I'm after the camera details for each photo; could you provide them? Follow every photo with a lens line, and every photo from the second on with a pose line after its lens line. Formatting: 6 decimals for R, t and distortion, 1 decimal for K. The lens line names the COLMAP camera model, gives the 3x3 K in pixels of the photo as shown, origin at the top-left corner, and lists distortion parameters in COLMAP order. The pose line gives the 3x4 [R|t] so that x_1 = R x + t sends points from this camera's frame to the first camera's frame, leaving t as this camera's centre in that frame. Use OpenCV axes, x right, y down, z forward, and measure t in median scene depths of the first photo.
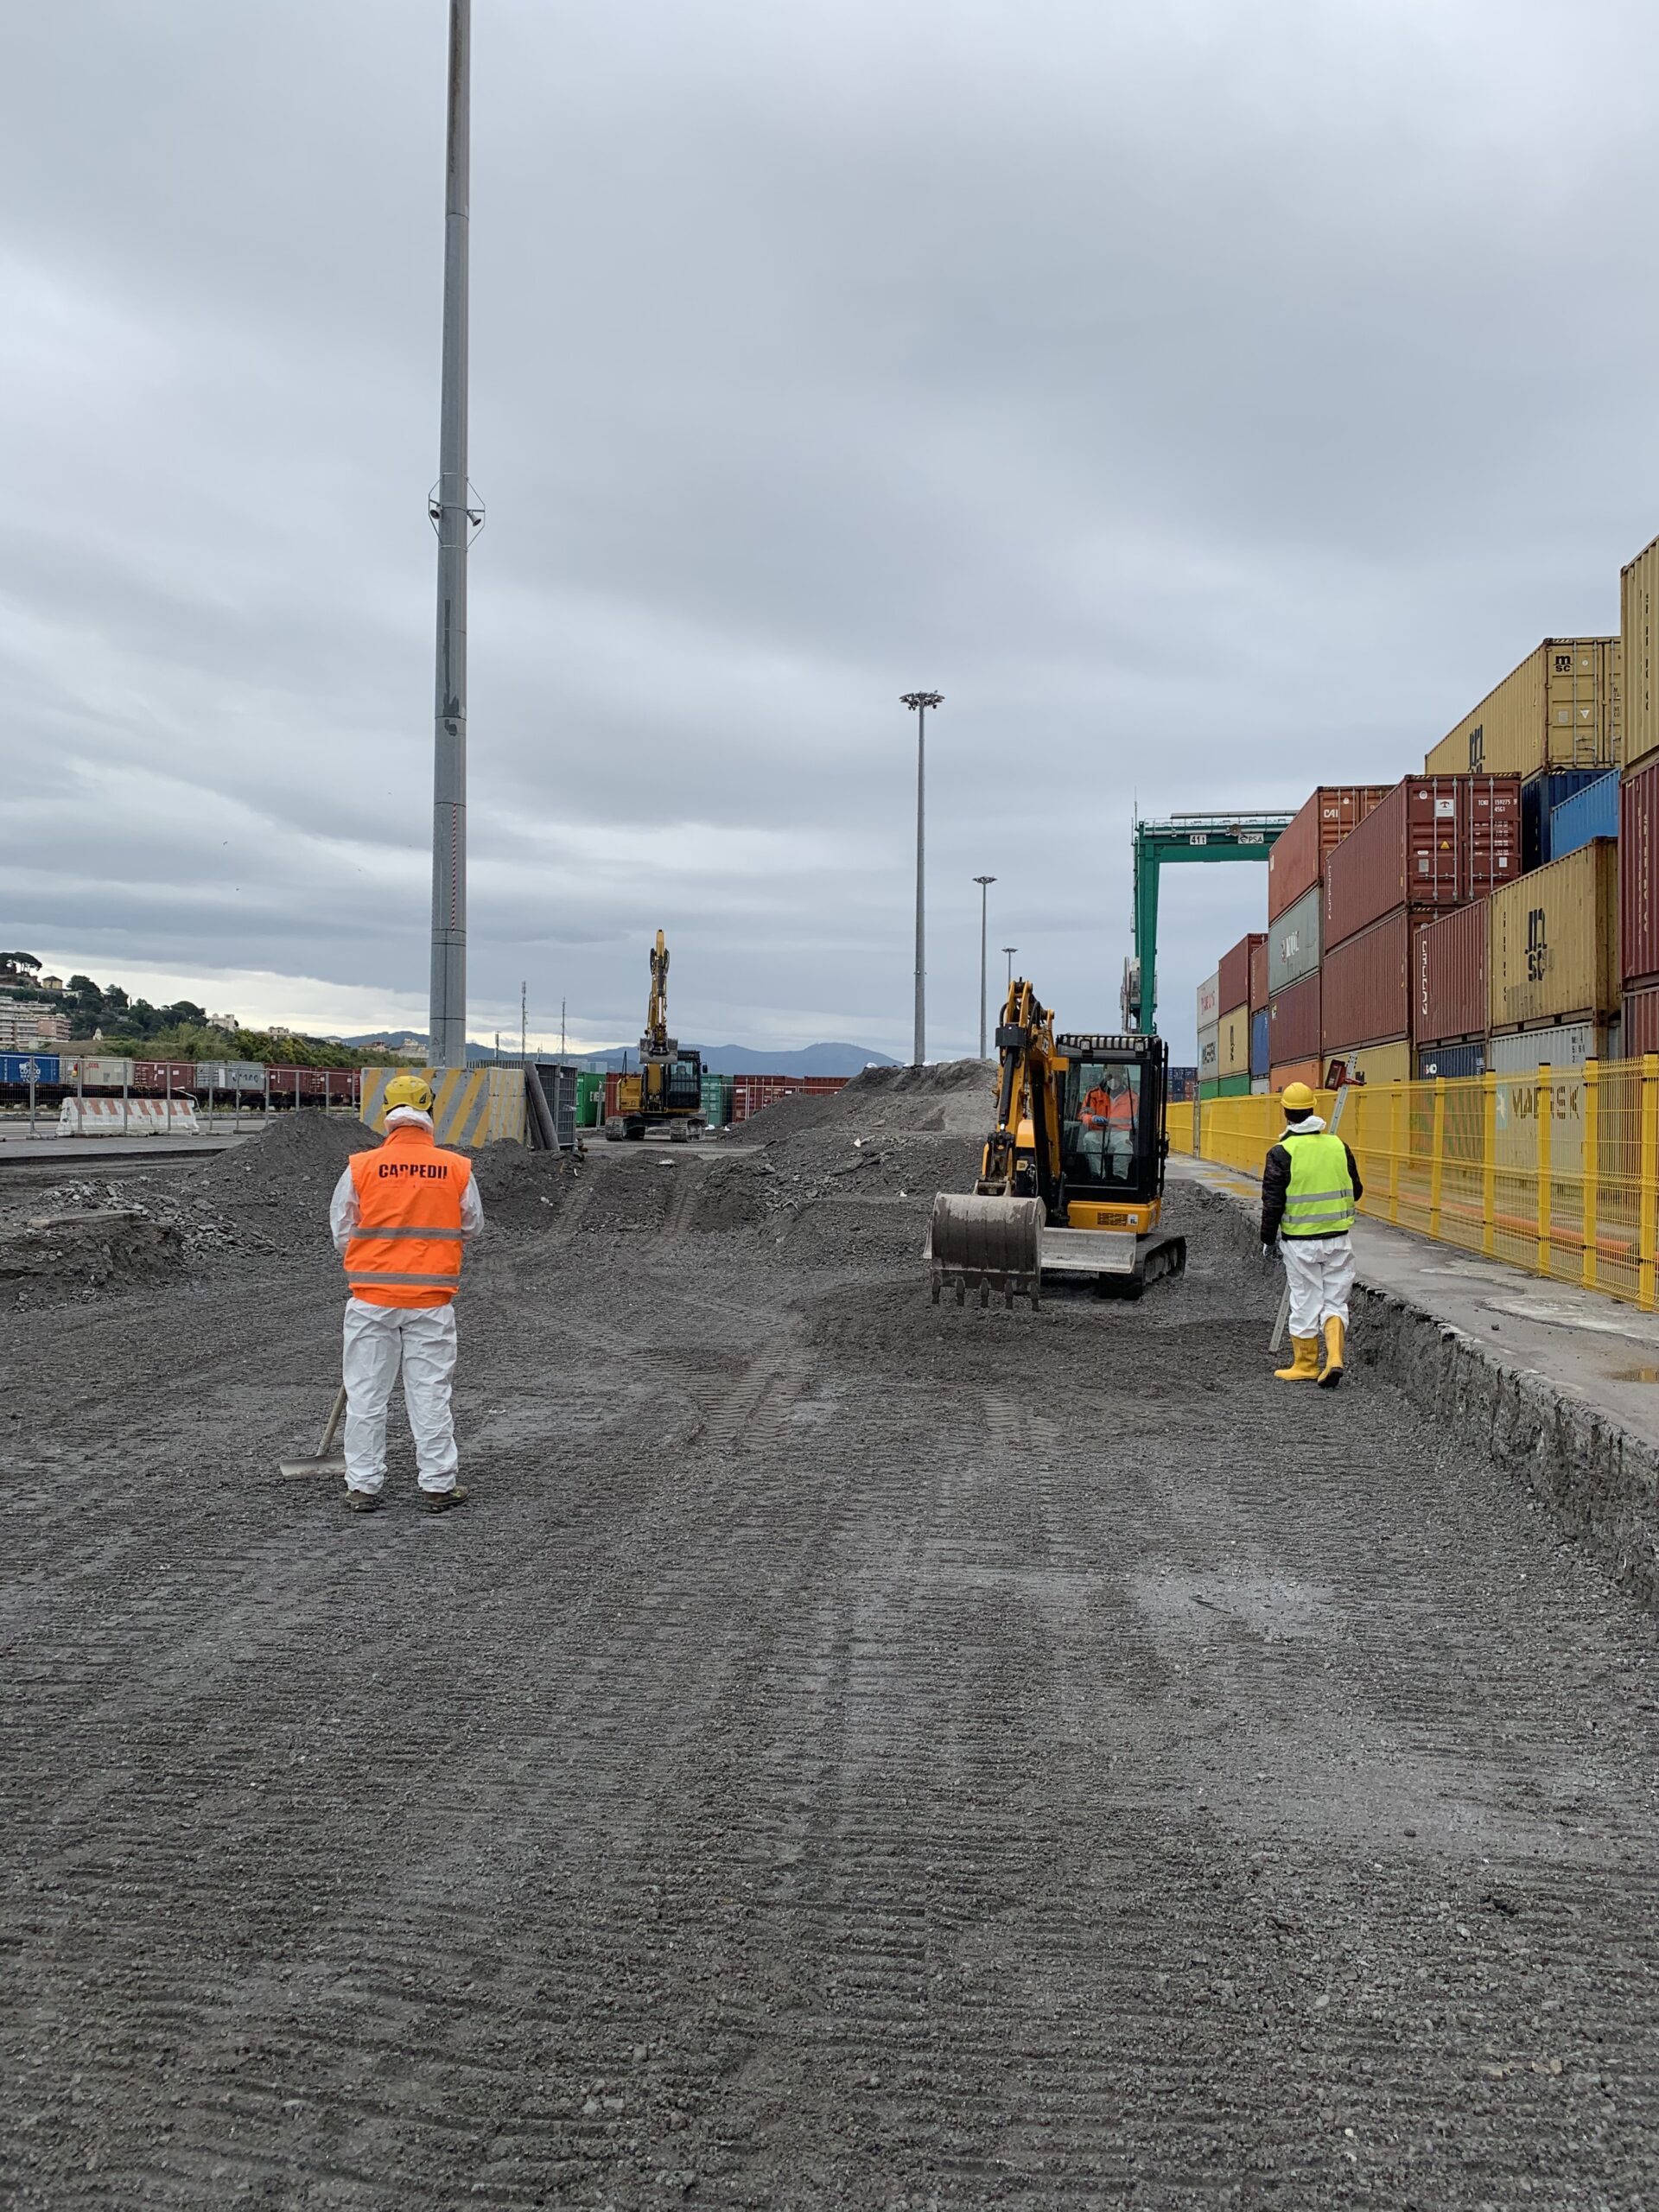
lens RADIAL K [[1682.4, 0, 827.6], [0, 1682.4, 1115.8], [0, 0, 1]] dist [0.040411, -0.029507]
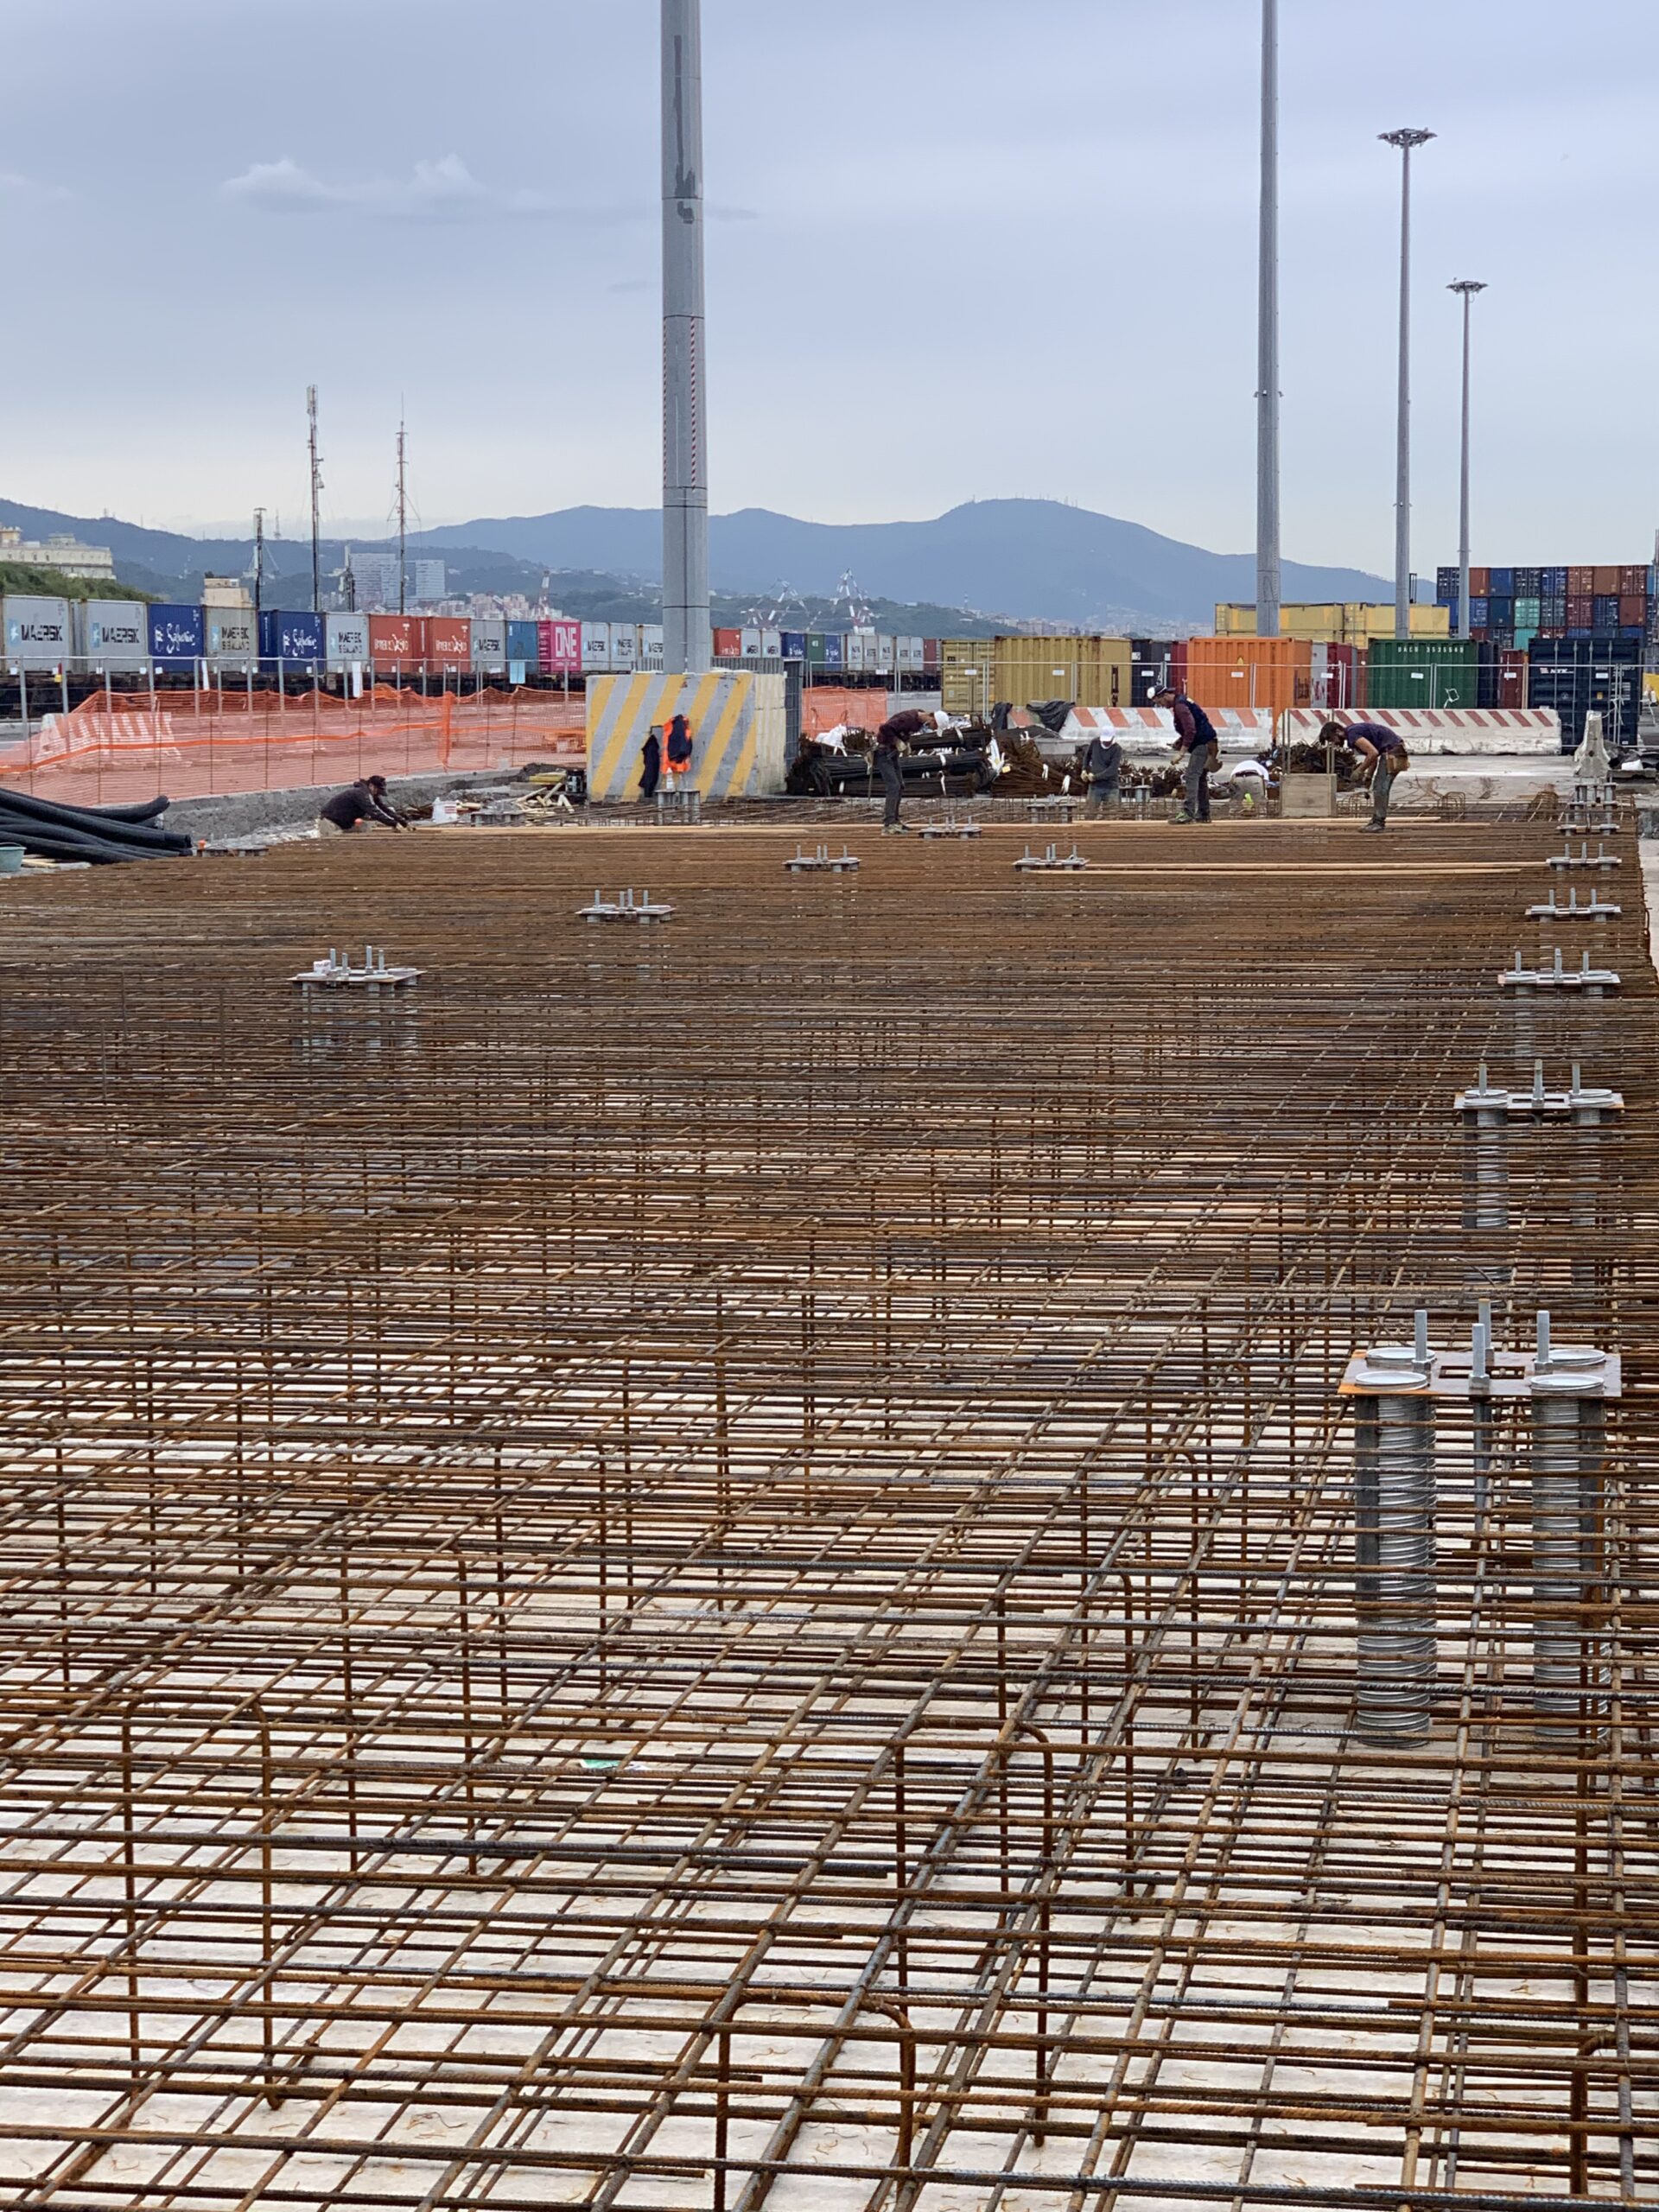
lens RADIAL K [[4234.4, 0, 831.1], [0, 4234.4, 1112.5], [0, 0, 1]] dist [-0.018815, 0.000000]
pose [[0.998951, -0.011144, -0.044410, -0.062254], [0.015464, 0.995052, 0.098142, -0.008897], [0.043096, -0.098726, 0.994181, -0.763791]]
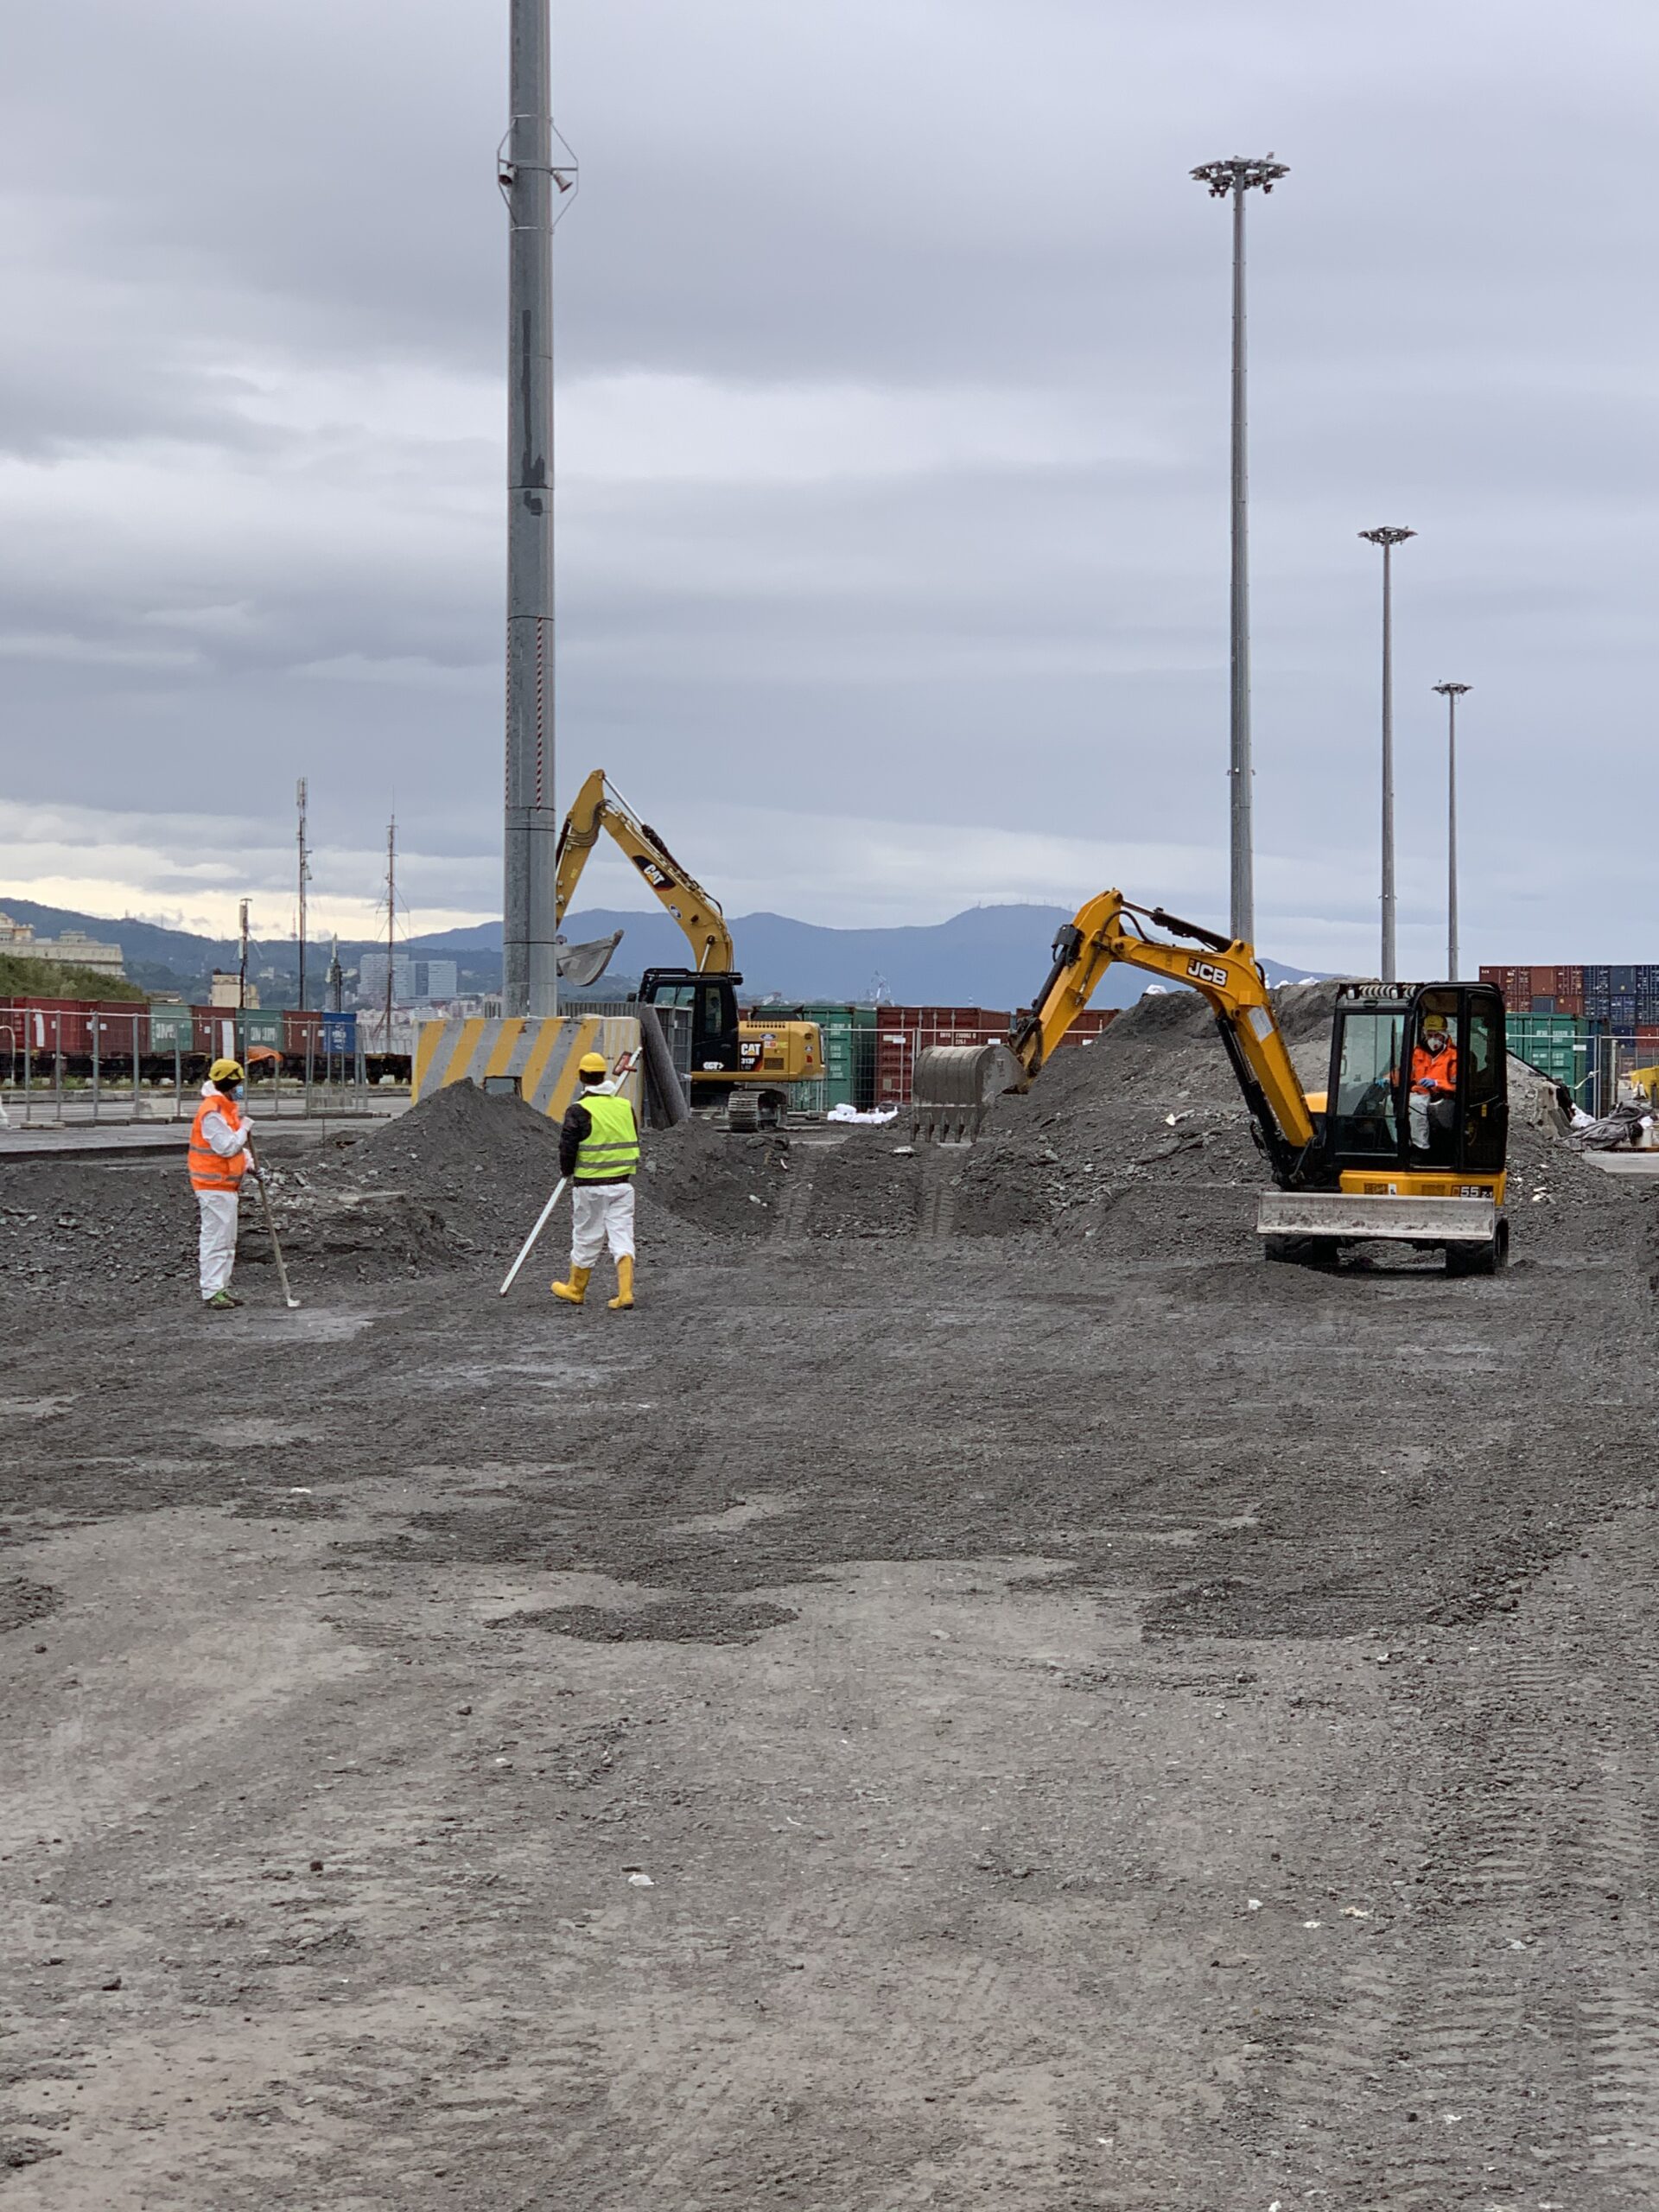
lens RADIAL K [[4234.4, 0, 820.1], [0, 4234.4, 1092.9], [0, 0, 1]] dist [-0.018815, 0.000000]
pose [[0.998994, -0.009527, -0.043827, -0.040460], [0.009559, 0.999954, 0.000524, 0.001409], [0.043820, -0.000943, 0.999039, -0.641552]]
